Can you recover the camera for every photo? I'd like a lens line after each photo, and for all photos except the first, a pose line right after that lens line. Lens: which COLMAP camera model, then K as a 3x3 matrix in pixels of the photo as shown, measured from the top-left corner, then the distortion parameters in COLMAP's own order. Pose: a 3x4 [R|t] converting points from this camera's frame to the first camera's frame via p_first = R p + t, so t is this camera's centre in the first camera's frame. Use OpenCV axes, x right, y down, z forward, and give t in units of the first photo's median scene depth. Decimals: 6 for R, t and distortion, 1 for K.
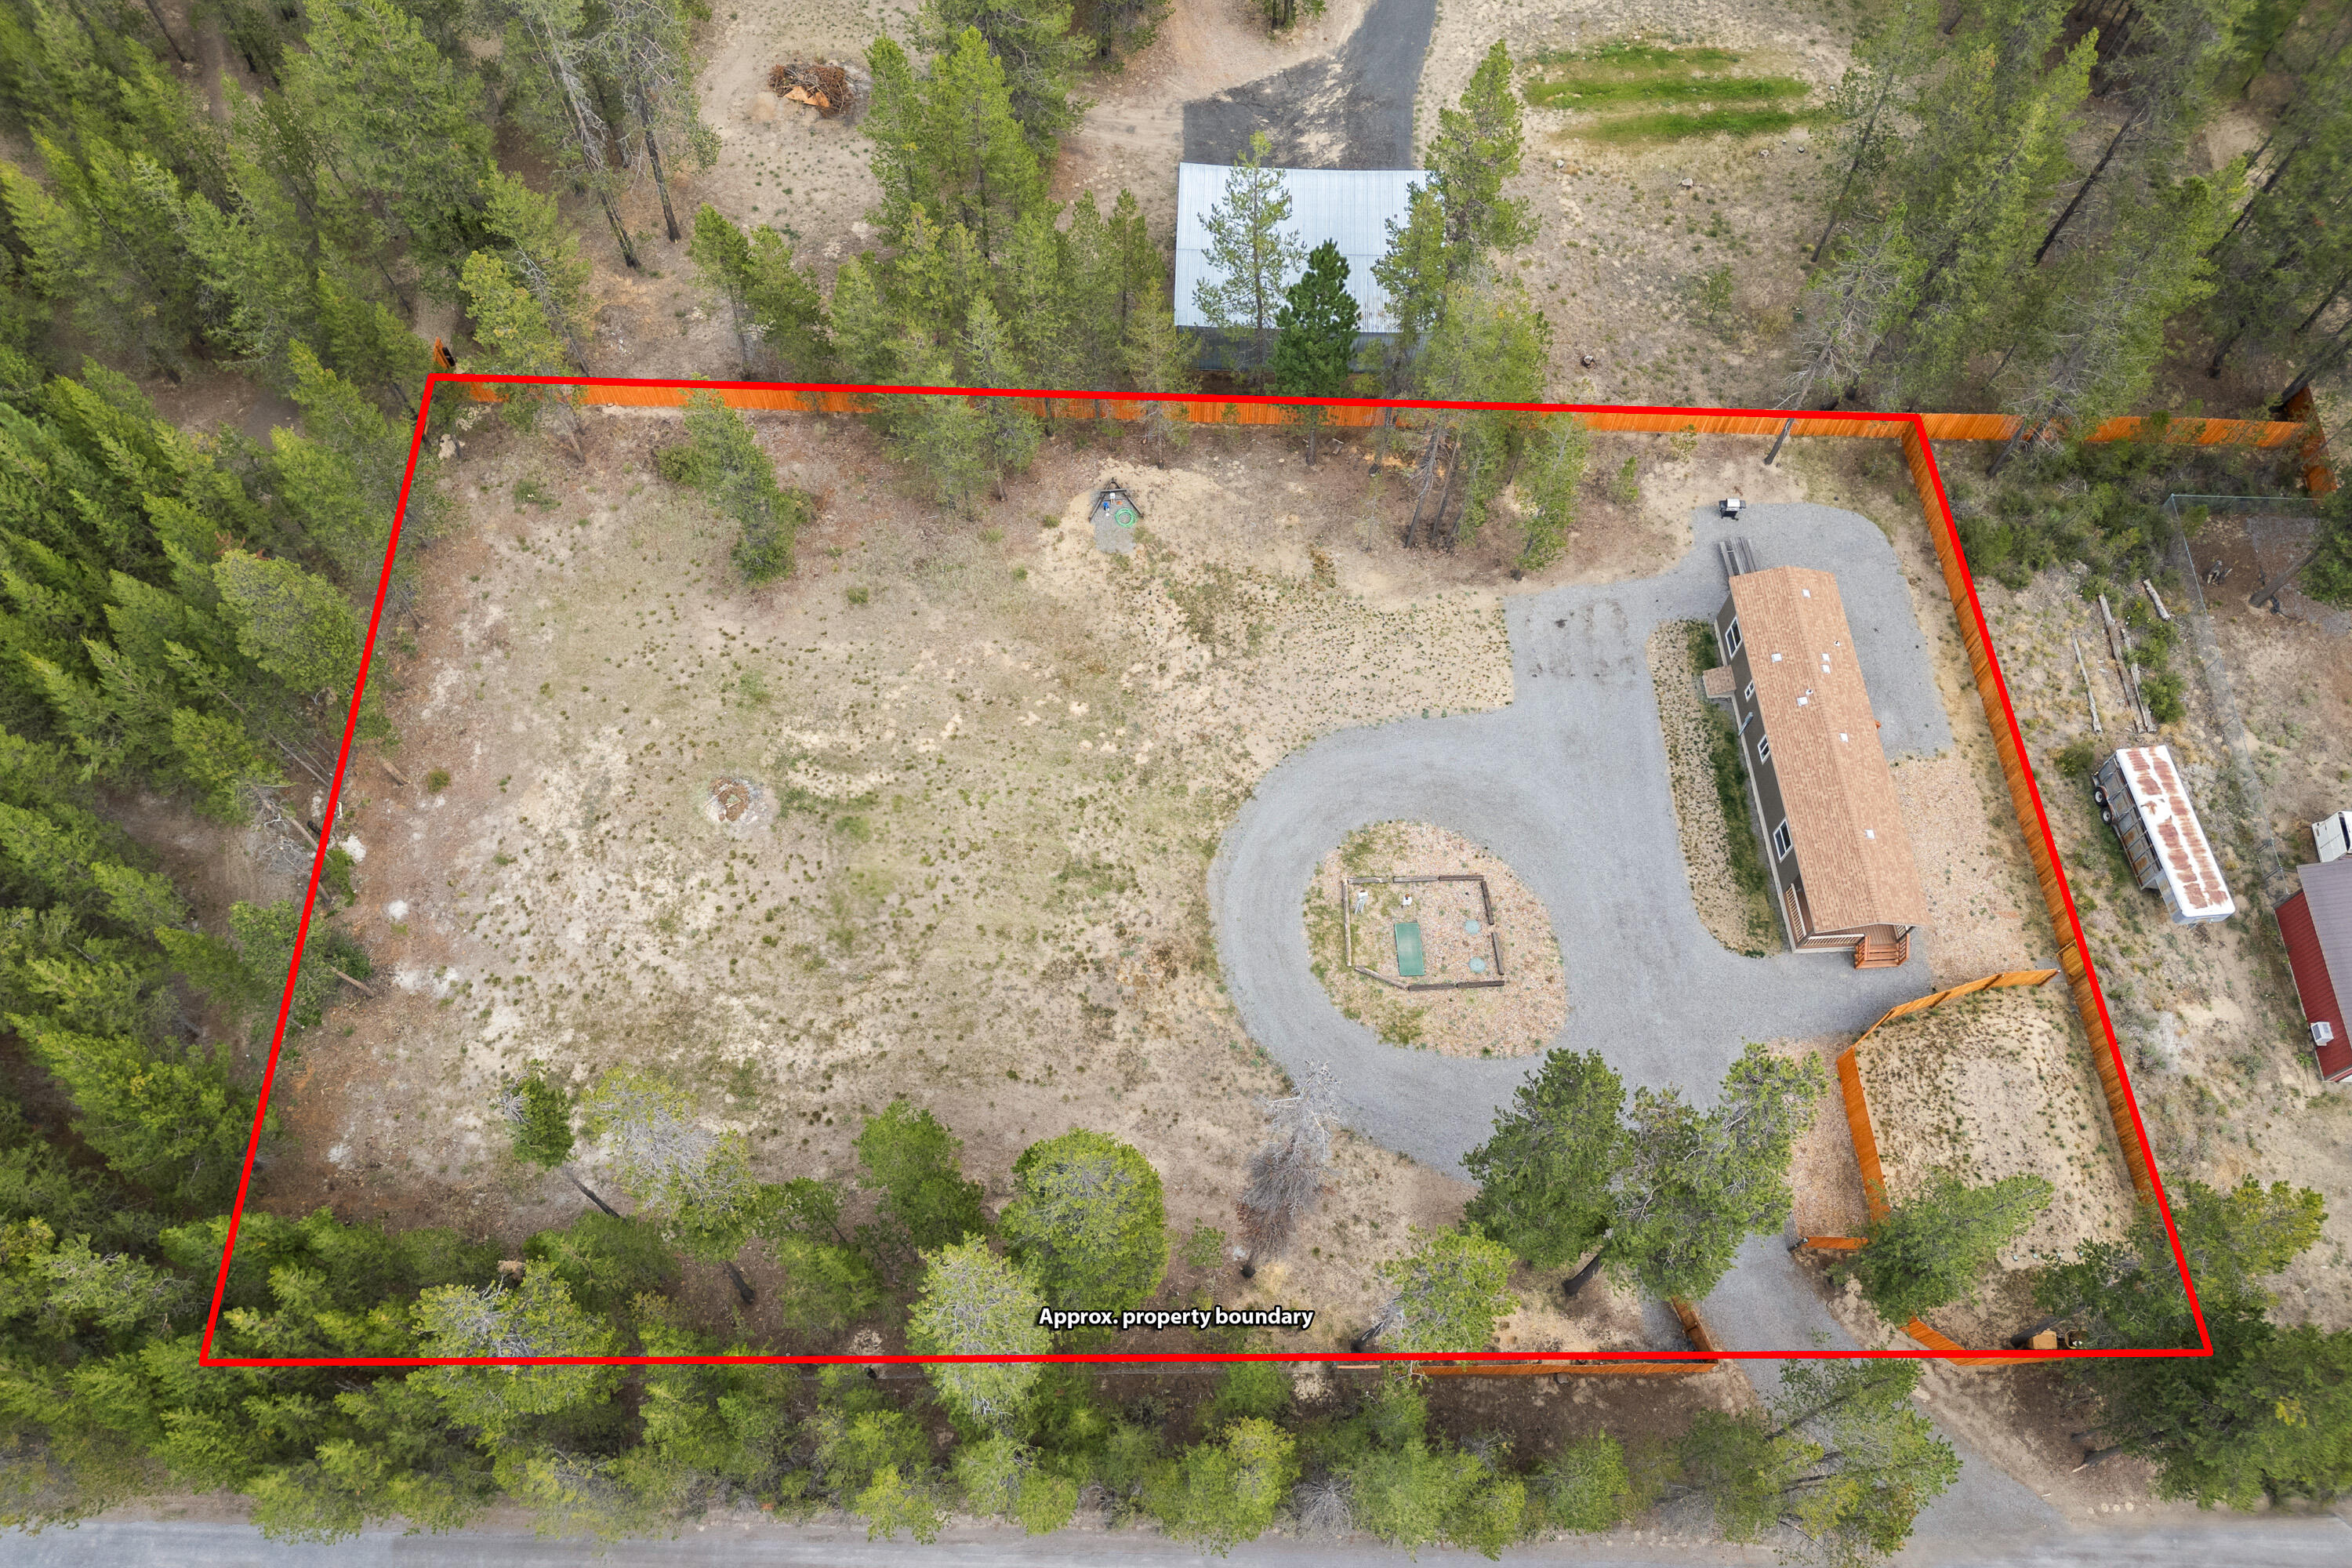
lens RADIAL K [[1732.0, 0, 1184.2], [0, 1732.0, 824.8], [0, 0, 1]] dist [0.080817, -0.088799]
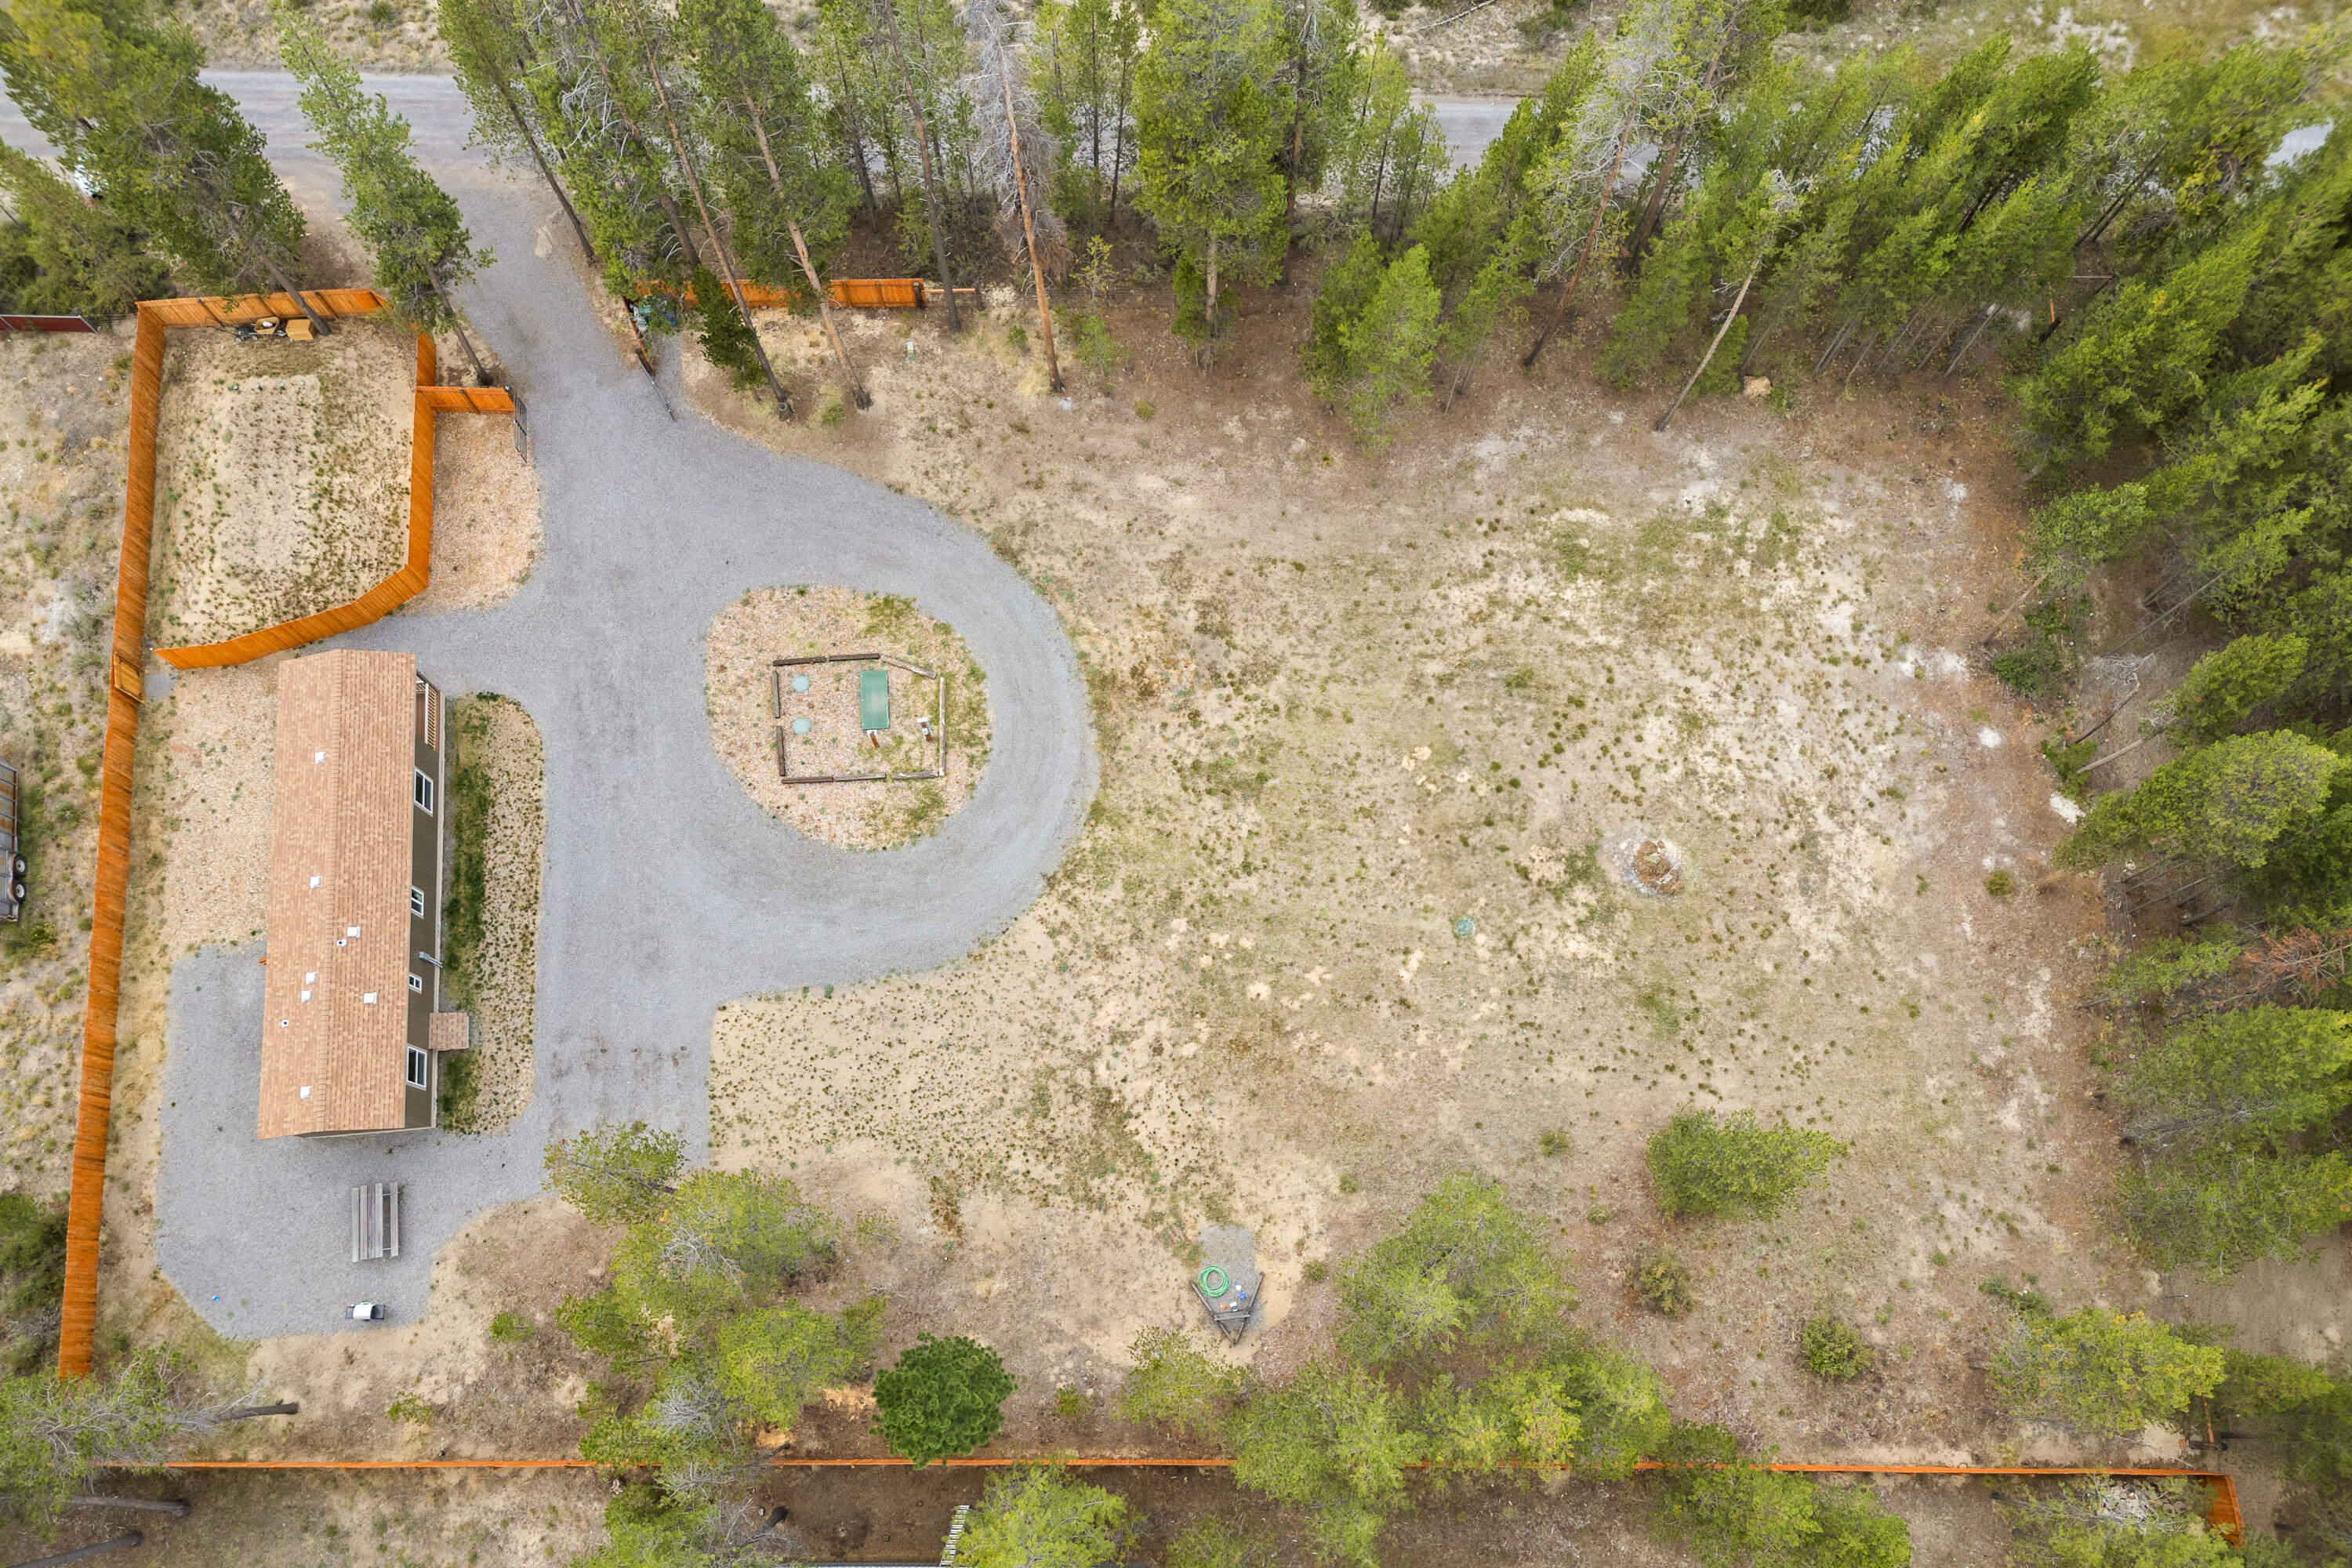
lens RADIAL K [[1732.0, 0, 1184.2], [0, 1732.0, 824.8], [0, 0, 1]] dist [0.080817, -0.088799]
pose [[-0.999229, 0.016547, -0.035613, 0.001733], [-0.036021, -0.747402, 0.663395, -0.577506], [-0.015640, 0.664166, 0.747421, 0.359766]]
